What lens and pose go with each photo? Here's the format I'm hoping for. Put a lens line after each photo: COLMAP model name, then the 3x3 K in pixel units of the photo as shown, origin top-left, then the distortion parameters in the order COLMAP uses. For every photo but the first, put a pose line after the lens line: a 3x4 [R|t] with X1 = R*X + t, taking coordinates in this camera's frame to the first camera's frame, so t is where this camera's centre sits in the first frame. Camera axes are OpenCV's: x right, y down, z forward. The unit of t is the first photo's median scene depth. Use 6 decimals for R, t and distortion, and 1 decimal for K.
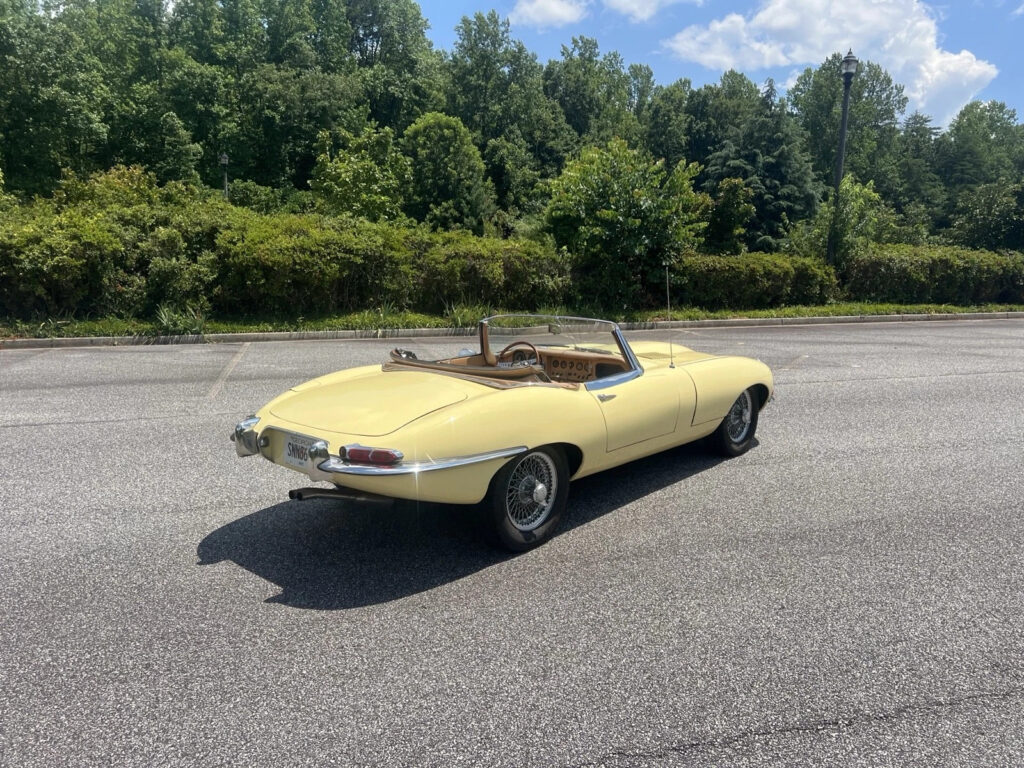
lens RADIAL K [[774.6, 0, 513.7], [0, 774.6, 374.0], [0, 0, 1]] dist [0.044749, -0.056659]
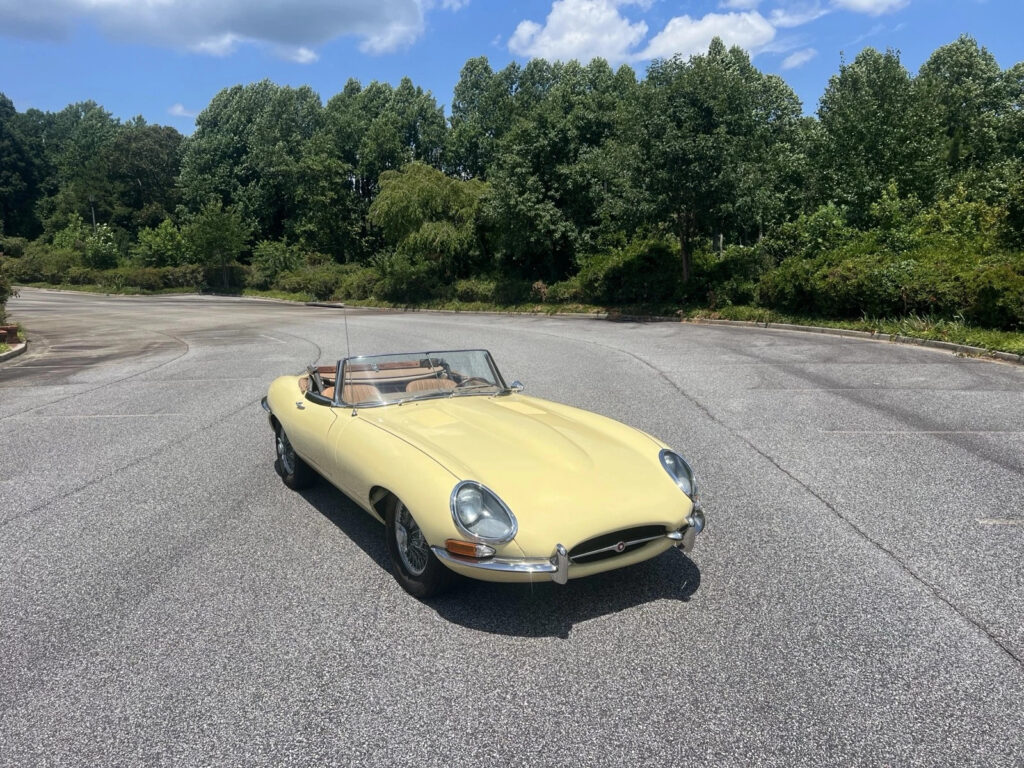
lens RADIAL K [[768.1, 0, 512.8], [0, 768.1, 392.3], [0, 0, 1]] dist [0.041776, -0.049007]
pose [[-0.298555, 0.147702, -0.942894, 0.350078], [-0.144735, 0.969518, 0.197701, -0.084461], [0.943354, 0.195495, -0.268077, 0.491048]]
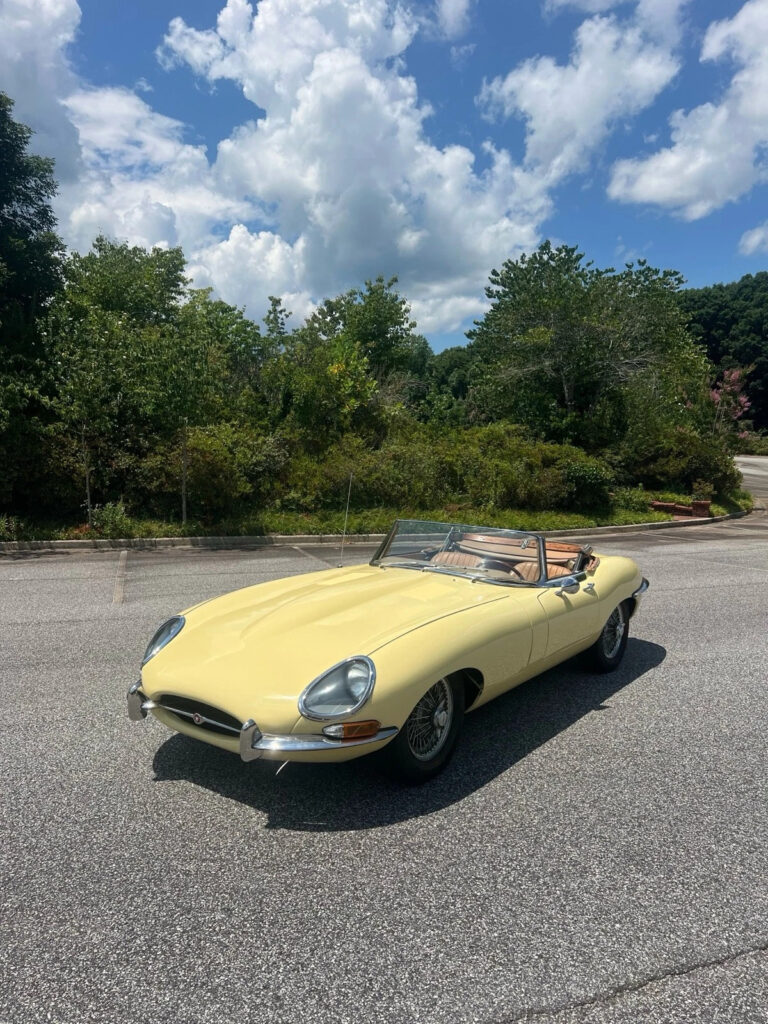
lens RADIAL K [[774.6, 0, 370.9], [0, 774.6, 514.4], [0, 0, 1]] dist [0.044749, -0.056659]
pose [[-0.997368, -0.015318, -0.070870, 0.081379], [-0.031704, 0.971171, 0.236267, -0.111765], [0.065208, 0.237892, -0.969100, 0.686088]]
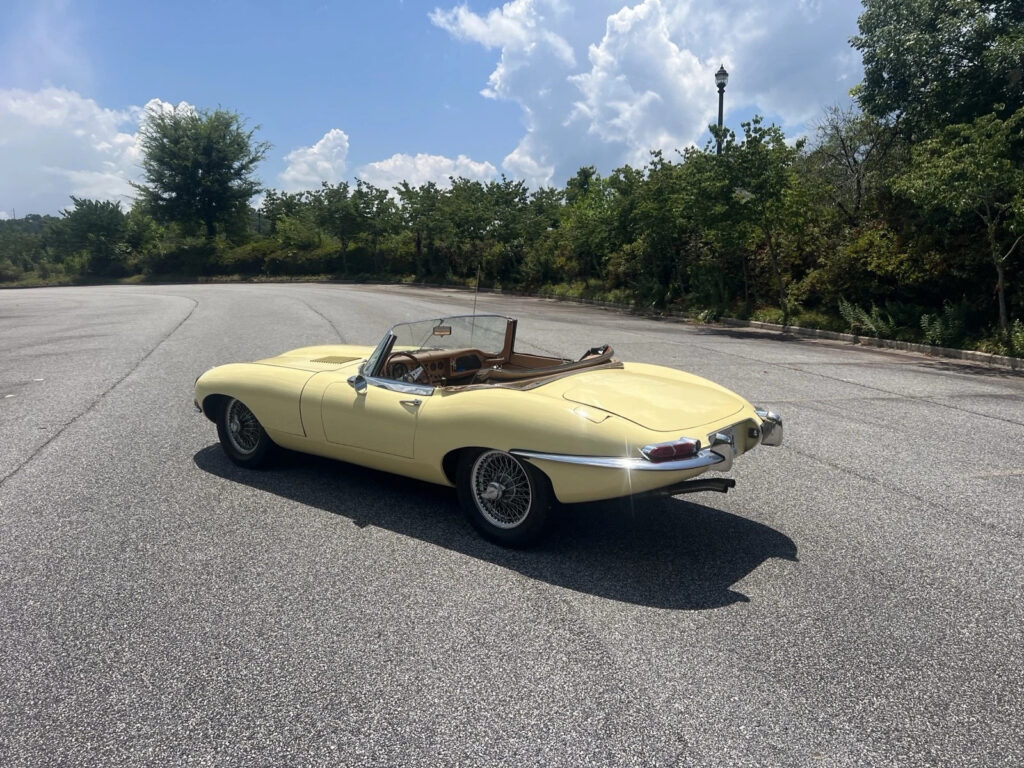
lens RADIAL K [[774.6, 0, 521.4], [0, 774.6, 394.0], [0, 0, 1]] dist [0.044749, -0.056659]
pose [[-0.041011, -0.182032, 0.982437, -0.326963], [0.156206, 0.970006, 0.186249, -0.051799], [-0.986873, 0.161100, -0.011346, 0.326604]]
